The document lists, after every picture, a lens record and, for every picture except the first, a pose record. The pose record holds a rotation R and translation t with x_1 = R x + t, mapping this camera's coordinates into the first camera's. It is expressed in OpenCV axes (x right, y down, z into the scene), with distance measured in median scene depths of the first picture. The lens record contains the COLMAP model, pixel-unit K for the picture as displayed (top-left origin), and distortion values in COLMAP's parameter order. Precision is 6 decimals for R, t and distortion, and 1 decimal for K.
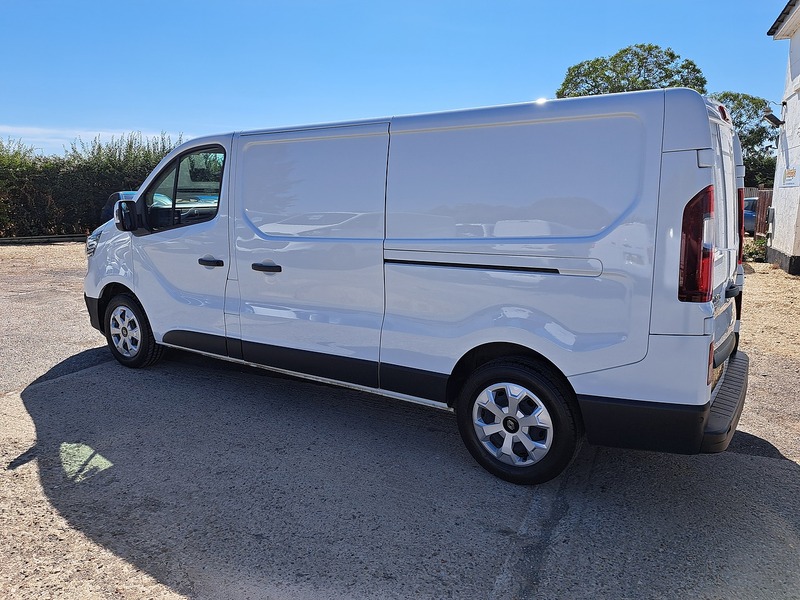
lens RADIAL K [[575.6, 0, 396.9], [0, 575.6, 297.5], [0, 0, 1]] dist [0.060005, -0.058985]
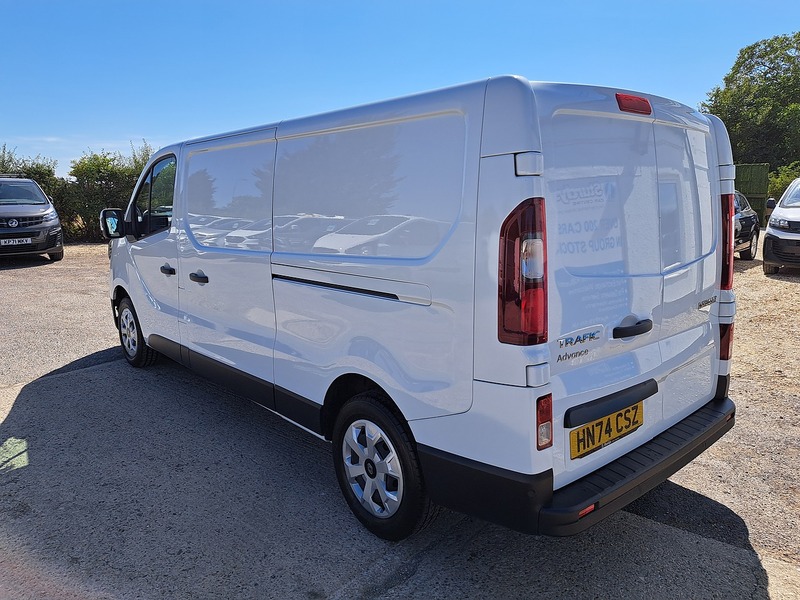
lens RADIAL K [[575.6, 0, 402.6], [0, 575.6, 297.2], [0, 0, 1]] dist [0.060005, -0.058985]
pose [[0.968502, 0.034848, -0.246554, 0.411077], [-0.034702, 0.999385, 0.004936, -0.041298], [0.246575, 0.003776, 0.969116, 0.147449]]
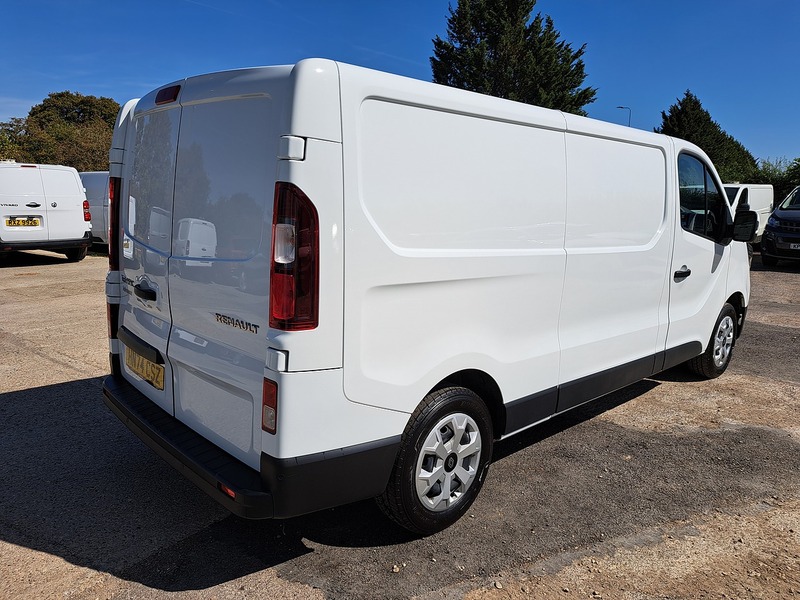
lens RADIAL K [[575.6, 0, 406.2], [0, 575.6, 298.4], [0, 0, 1]] dist [0.060005, -0.058985]
pose [[-0.205027, 0.171464, -0.963620, 1.223679], [-0.203543, 0.955541, 0.213333, -0.251245], [0.957358, 0.239878, -0.161011, 1.374605]]
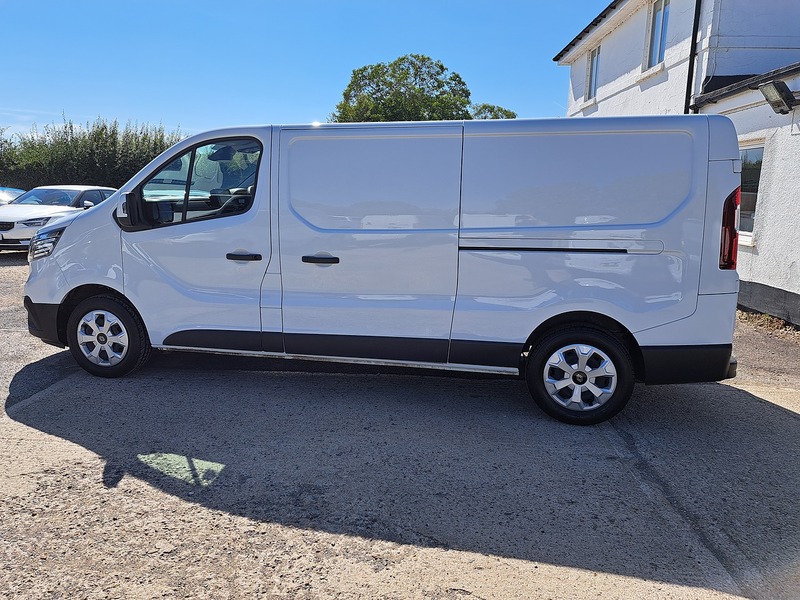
lens RADIAL K [[575.6, 0, 393.8], [0, 575.6, 294.1], [0, 0, 1]] dist [0.060005, -0.058985]
pose [[0.930610, -0.053777, 0.362041, -0.555580], [0.052870, 0.998524, 0.012417, 0.004543], [-0.362174, 0.007586, 0.932080, -0.009072]]
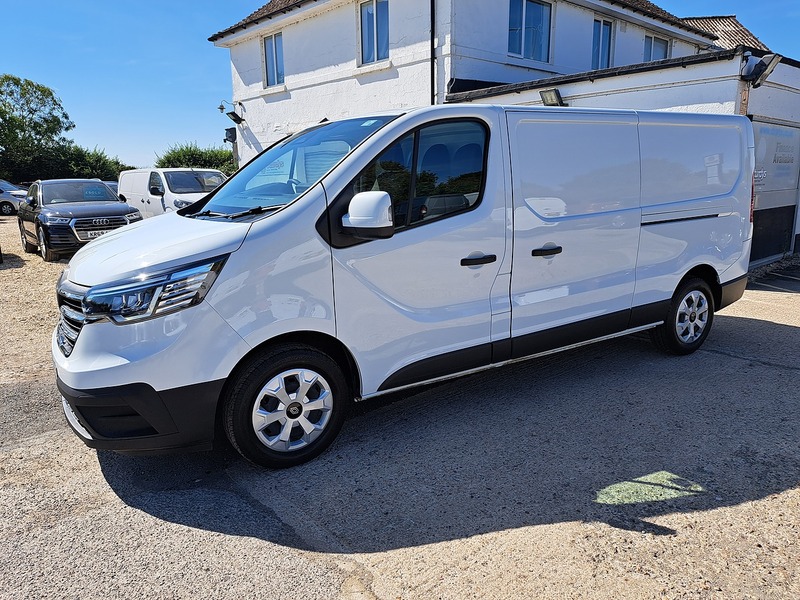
lens RADIAL K [[575.6, 0, 392.6], [0, 575.6, 301.2], [0, 0, 1]] dist [0.060005, -0.058985]
pose [[0.404988, -0.202699, 0.891571, -1.416084], [0.181195, 0.973569, 0.139035, -0.177327], [-0.896188, 0.105241, 0.431012, 0.951775]]
